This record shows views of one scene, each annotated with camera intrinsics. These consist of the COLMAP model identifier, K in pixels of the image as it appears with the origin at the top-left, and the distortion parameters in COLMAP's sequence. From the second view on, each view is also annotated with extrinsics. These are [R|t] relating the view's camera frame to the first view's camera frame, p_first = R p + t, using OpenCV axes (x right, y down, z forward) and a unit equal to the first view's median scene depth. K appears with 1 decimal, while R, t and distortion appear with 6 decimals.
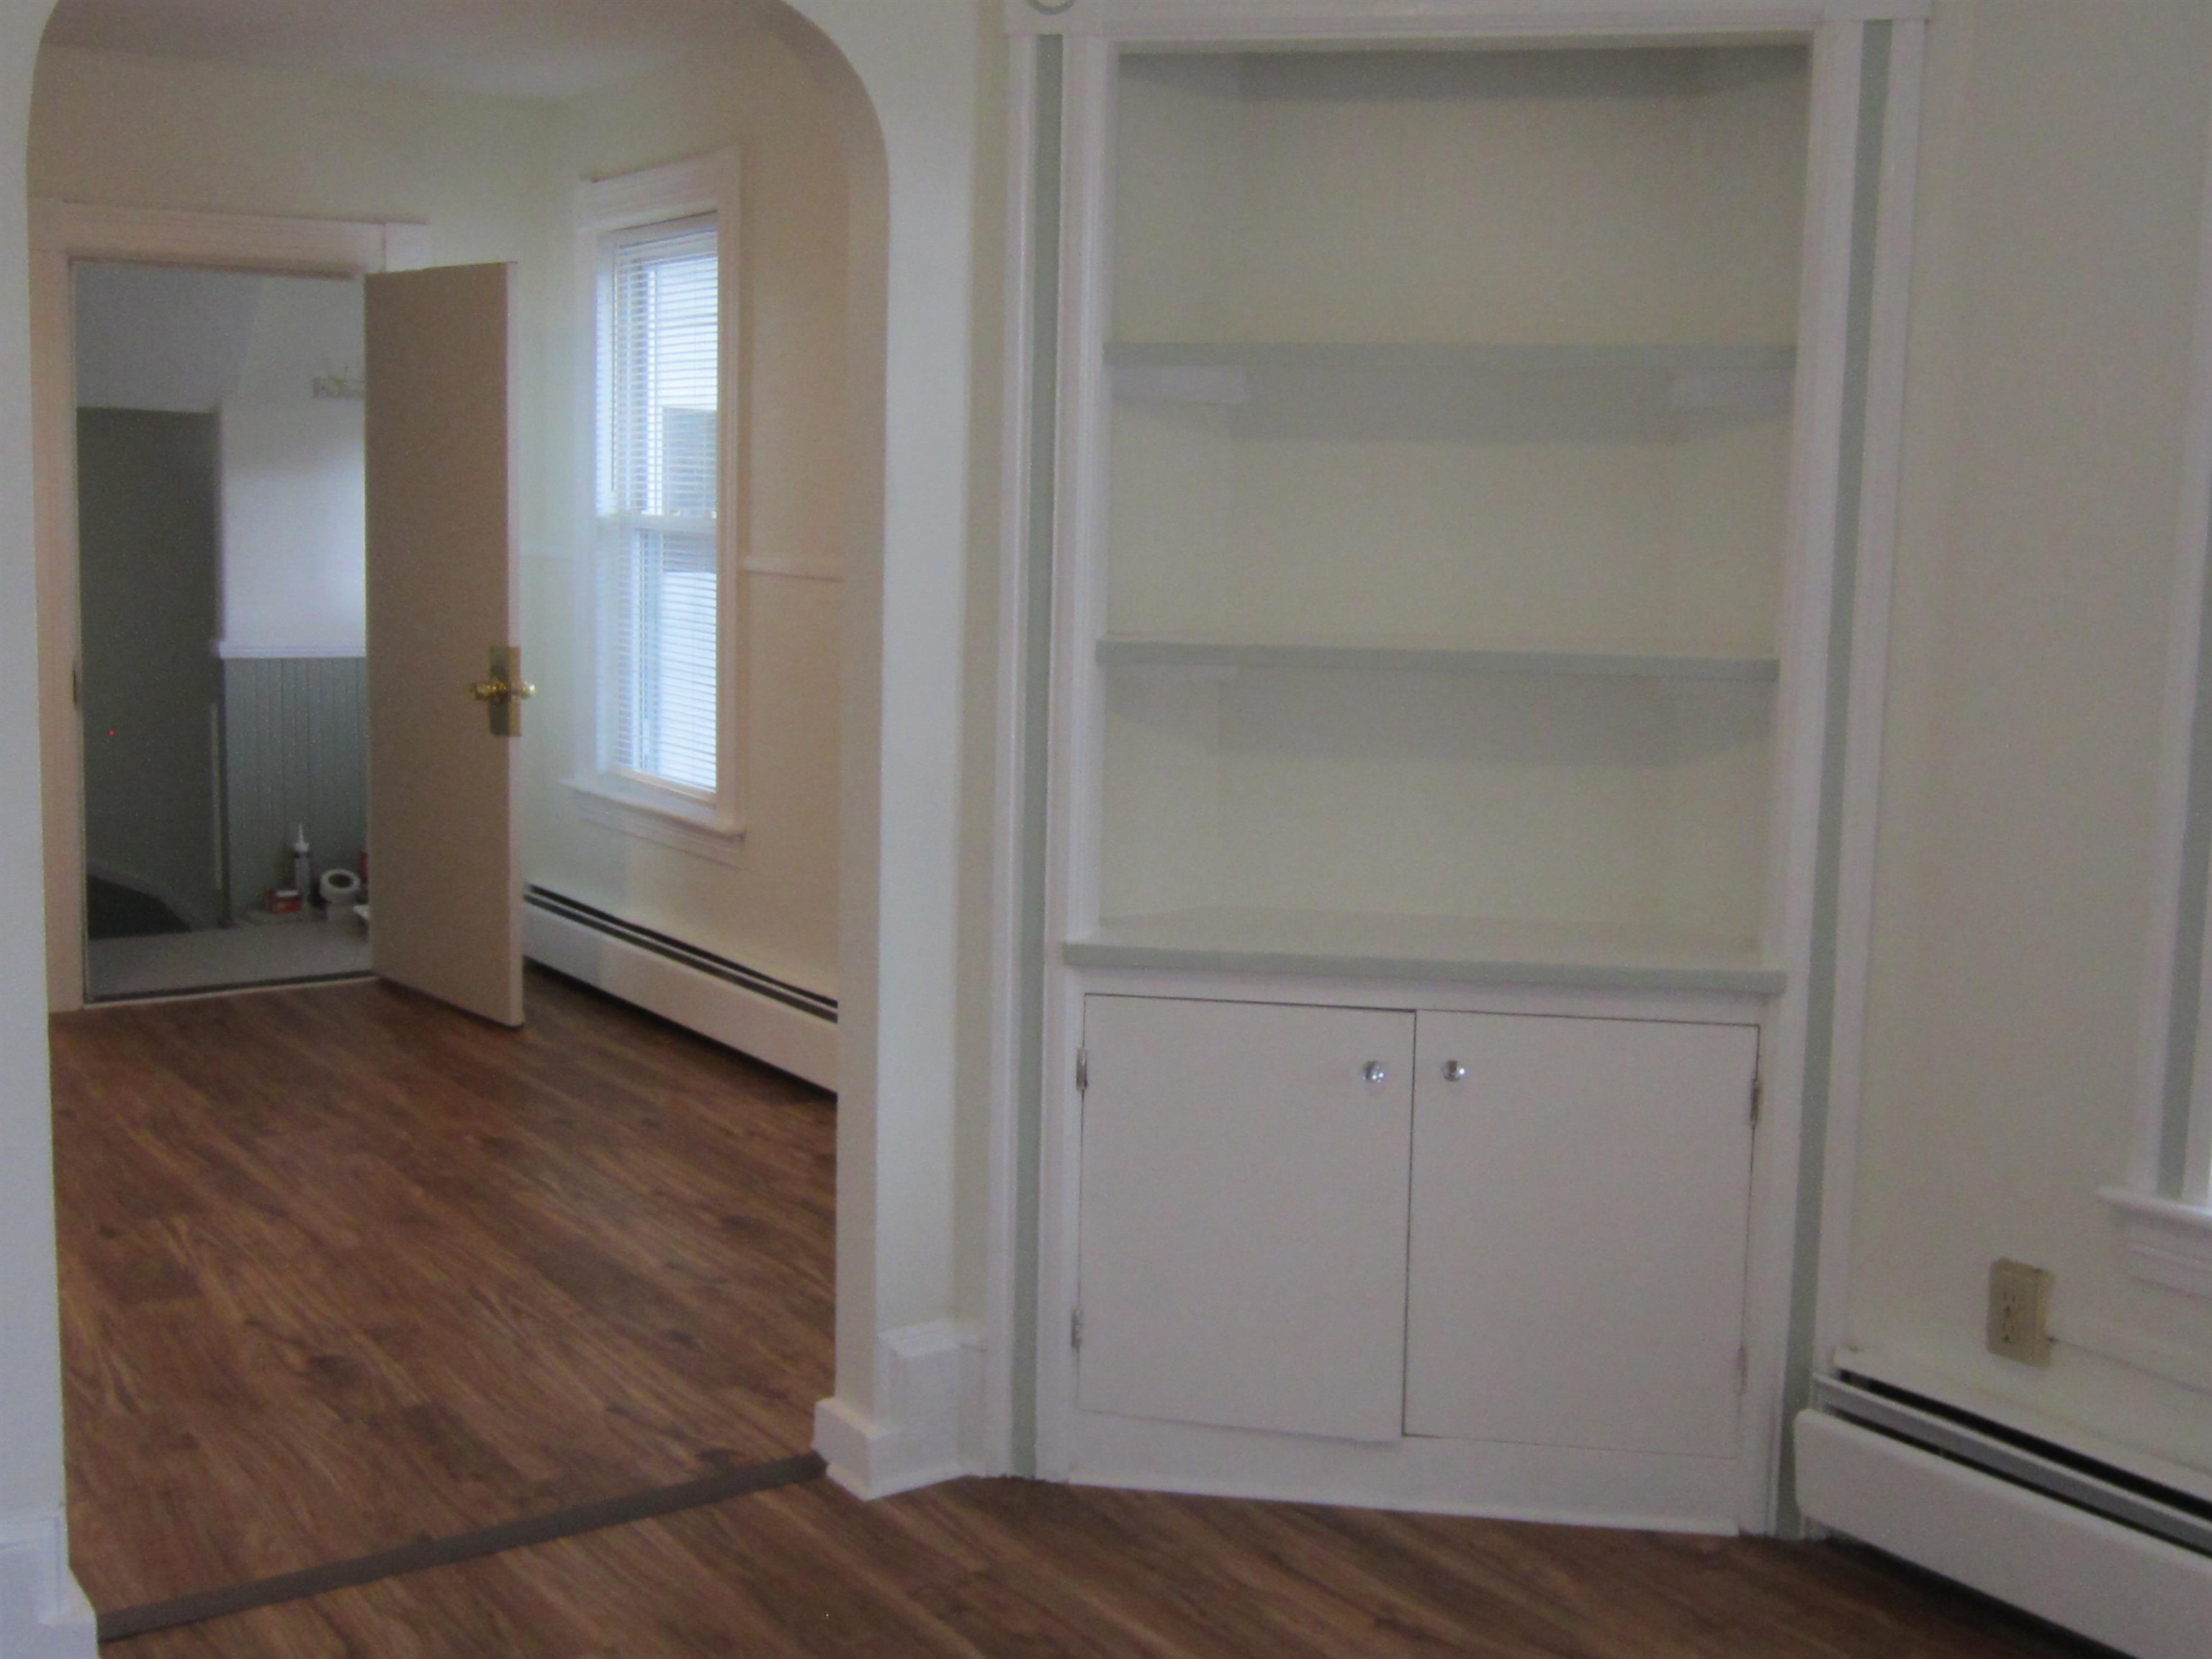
lens RADIAL K [[2421.4, 0, 1105.3], [0, 2421.4, 833.0], [0, 0, 1]] dist [0.010118, -0.164711]
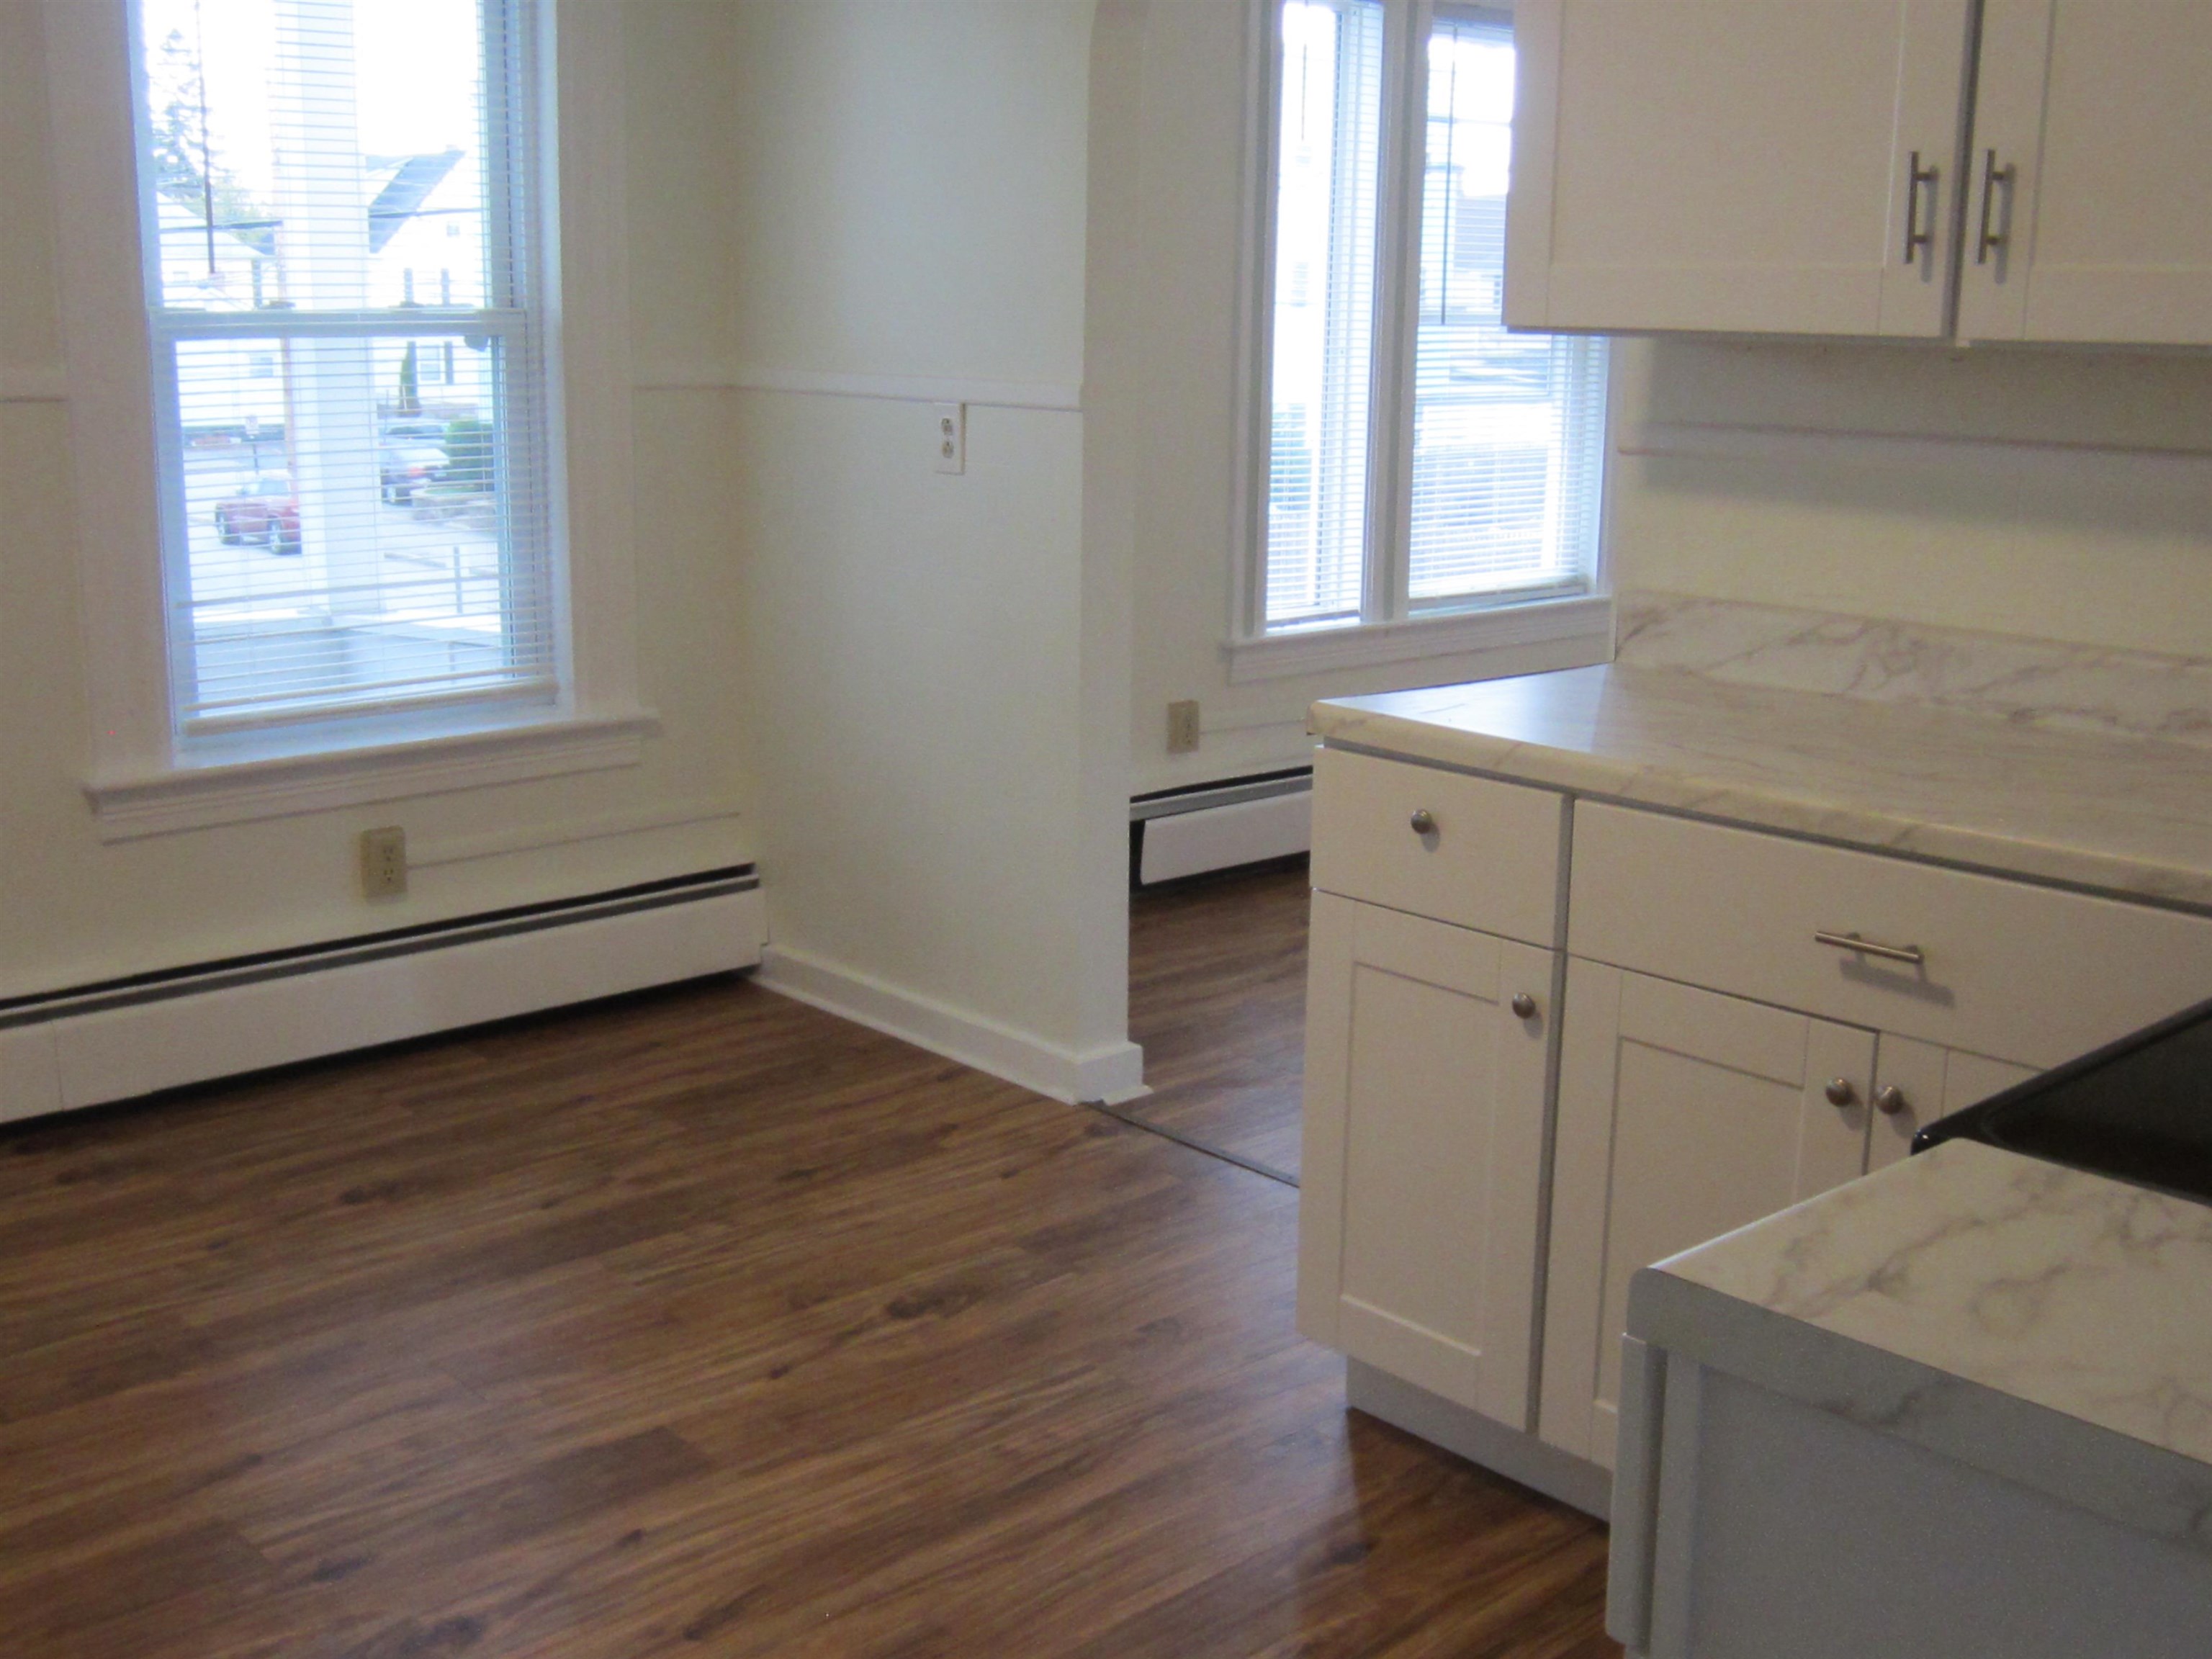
lens RADIAL K [[2421.4, 0, 1105.3], [0, 2421.4, 833.0], [0, 0, 1]] dist [0.010118, -0.164711]
pose [[-0.128890, -0.244410, 0.961068, -1.329974], [0.113655, 0.959124, 0.259158, -0.199845], [-0.985124, 0.142633, -0.095844, 1.146979]]
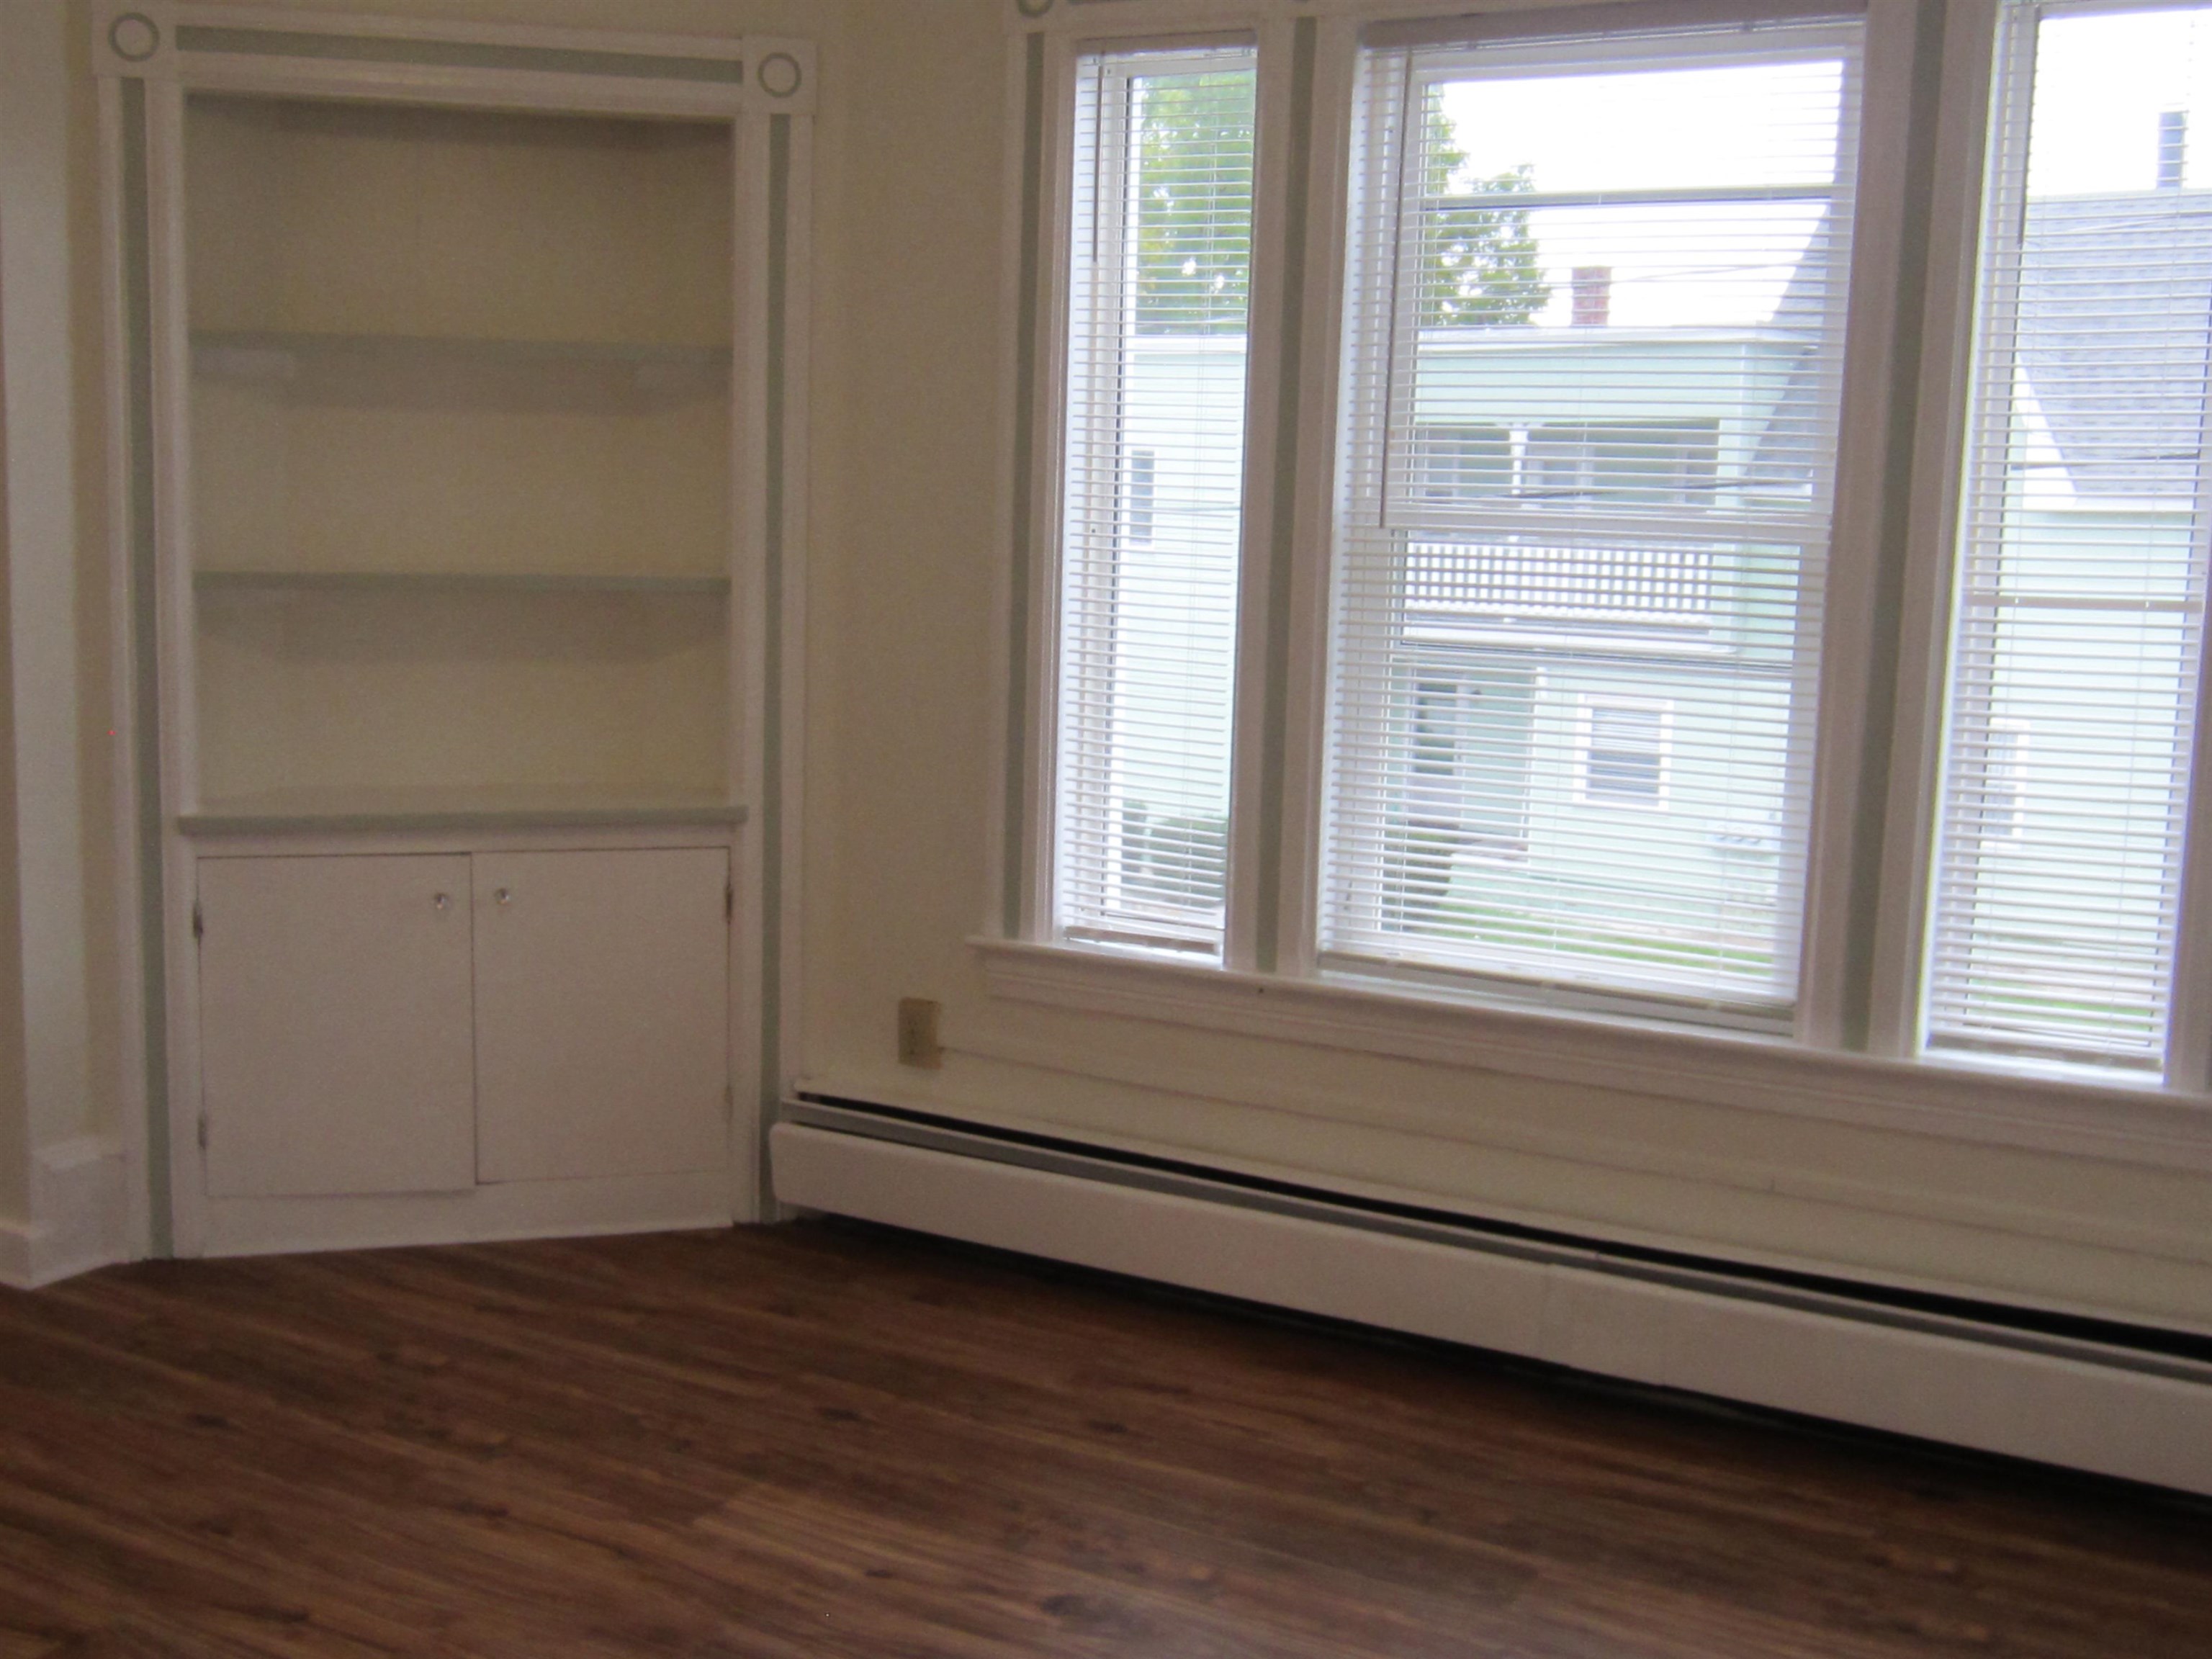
lens RADIAL K [[2421.4, 0, 1105.3], [0, 2421.4, 833.0], [0, 0, 1]] dist [0.010118, -0.164711]
pose [[0.898612, -0.055794, 0.435182, -0.129930], [0.046412, 0.998404, 0.032167, 0.036479], [-0.436282, -0.008708, 0.899768, -0.314012]]
